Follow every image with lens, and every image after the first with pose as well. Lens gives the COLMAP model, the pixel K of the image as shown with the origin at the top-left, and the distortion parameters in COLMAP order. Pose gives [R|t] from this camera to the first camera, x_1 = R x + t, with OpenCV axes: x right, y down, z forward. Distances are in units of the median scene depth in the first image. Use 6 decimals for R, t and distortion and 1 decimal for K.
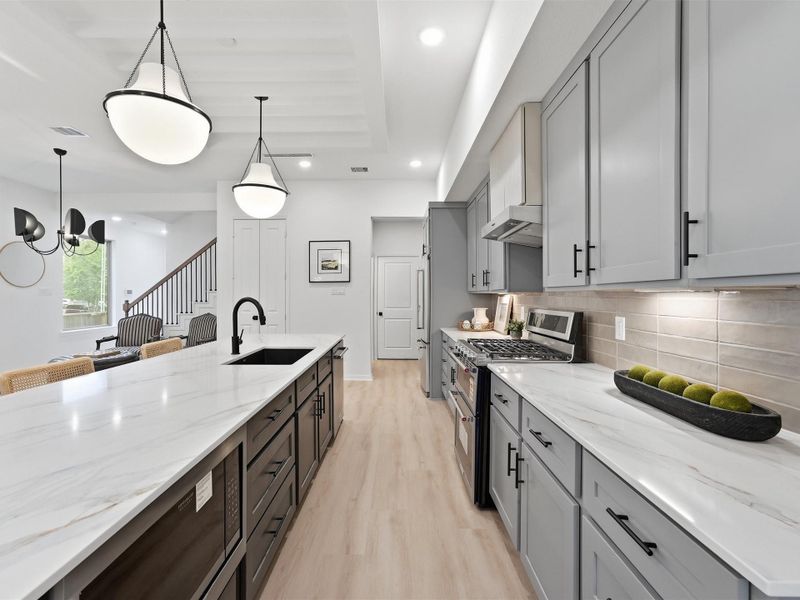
lens RADIAL K [[368.2, 0, 397.5], [0, 368.2, 299.1], [0, 0, 1]] dist [-0.023041, 0.015036]
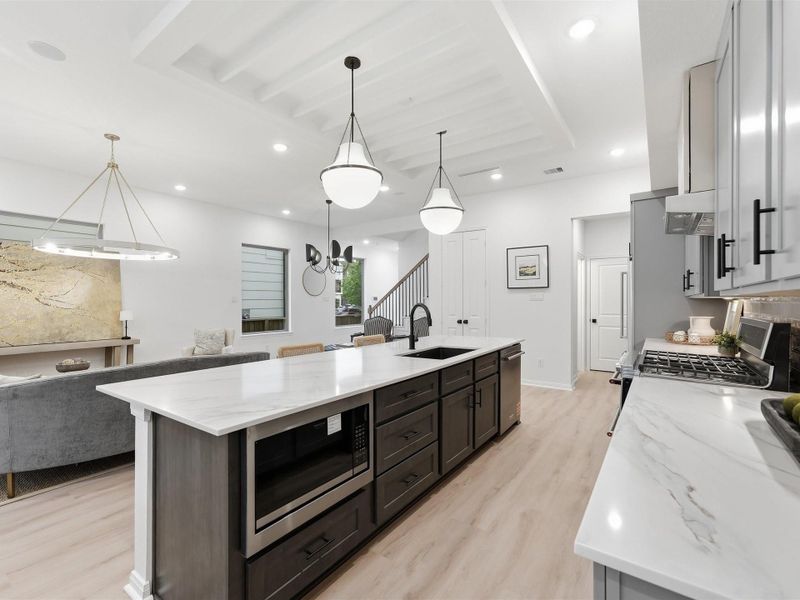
lens RADIAL K [[368.2, 0, 396.3], [0, 368.2, 306.1], [0, 0, 1]] dist [-0.023041, 0.015036]
pose [[0.821489, 0.005306, -0.570200, 0.123553], [-0.002816, 0.999982, 0.005250, -0.000556], [0.570217, -0.002707, 0.821489, -0.032245]]
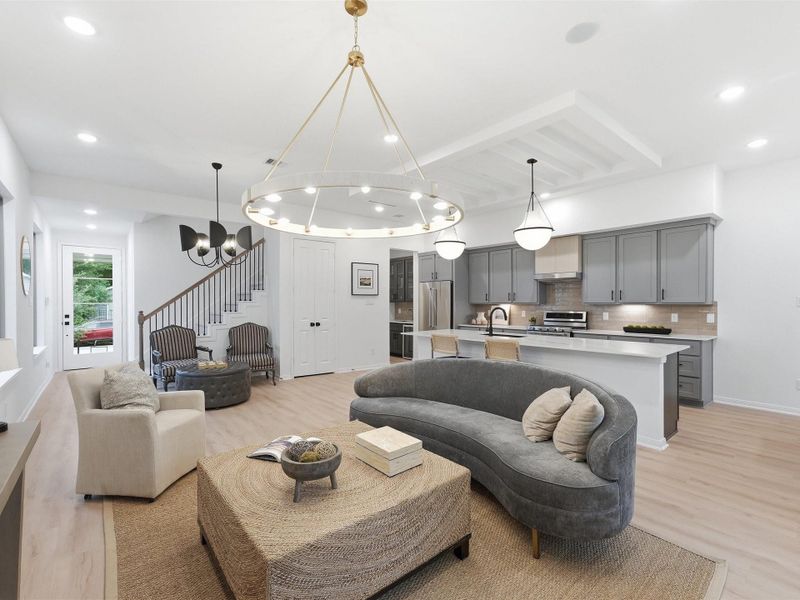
lens RADIAL K [[368.2, 0, 397.6], [0, 368.2, 304.7], [0, 0, 1]] dist [-0.023041, 0.015036]
pose [[0.765437, -0.002252, 0.643507, -1.272182], [0.005676, 0.999979, -0.003251, -0.007861], [-0.643486, 0.006141, 0.765433, -0.113129]]
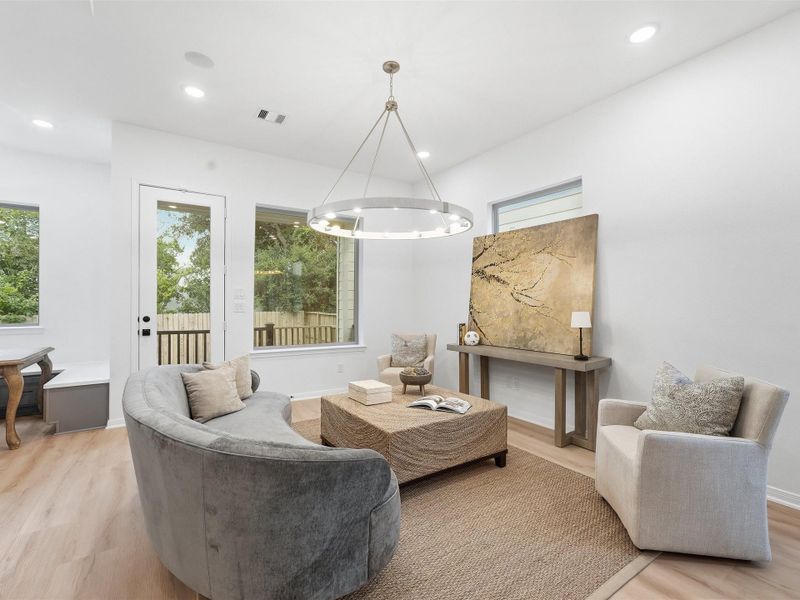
lens RADIAL K [[368.2, 0, 389.4], [0, 368.2, 297.8], [0, 0, 1]] dist [-0.023041, 0.015036]
pose [[-0.834577, -0.006614, -0.550851, -0.610400], [-0.005759, 0.999978, -0.003281, 0.002004], [0.550861, 0.000434, -0.834597, 0.861373]]
